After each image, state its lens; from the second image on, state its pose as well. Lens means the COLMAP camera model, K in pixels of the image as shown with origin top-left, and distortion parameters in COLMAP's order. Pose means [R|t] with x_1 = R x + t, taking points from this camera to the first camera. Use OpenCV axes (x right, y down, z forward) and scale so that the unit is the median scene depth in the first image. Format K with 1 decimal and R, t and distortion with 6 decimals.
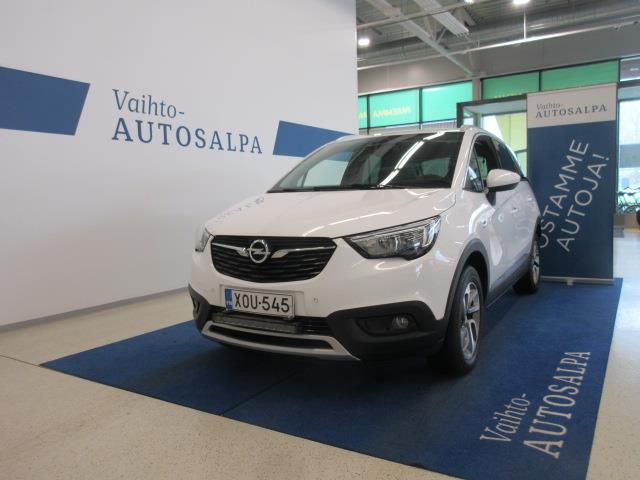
lens RADIAL K [[514.6, 0, 320.0], [0, 514.6, 240.0], [0, 0, 1]] dist [0.000593, -0.001976]
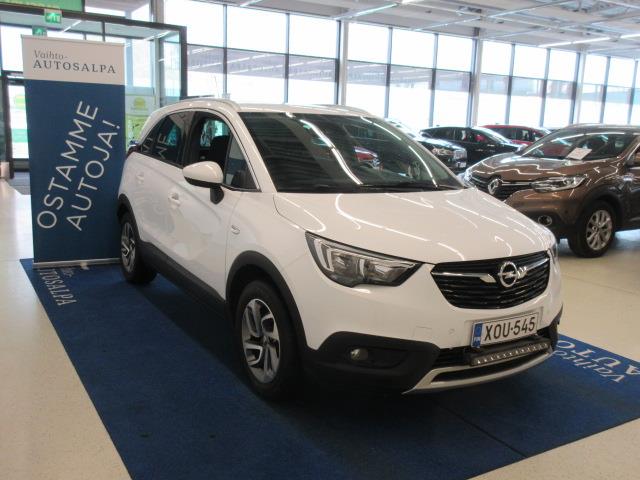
lens RADIAL K [[593.2, 0, 320.5], [0, 593.2, 290.6], [0, 0, 1]] dist [0.006087, 0.004542]
pose [[0.459493, -0.169829, 0.871794, -1.076435], [0.045959, 0.984780, 0.167616, -0.127634], [-0.886992, -0.036951, 0.460305, 0.728102]]
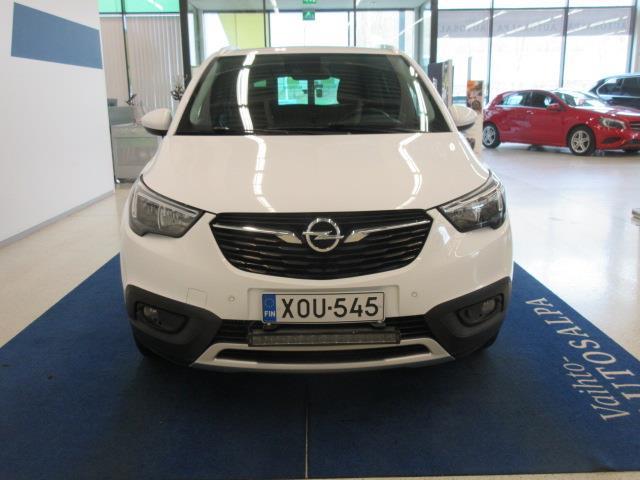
lens RADIAL K [[622.3, 0, 320.0], [0, 622.3, 240.0], [0, 0, 1]] dist [0.015683, 0.012331]
pose [[0.844156, -0.103021, 0.526106, -0.504278], [0.036655, 0.990157, 0.135077, -0.075417], [-0.534843, -0.094742, 0.839623, 0.272522]]
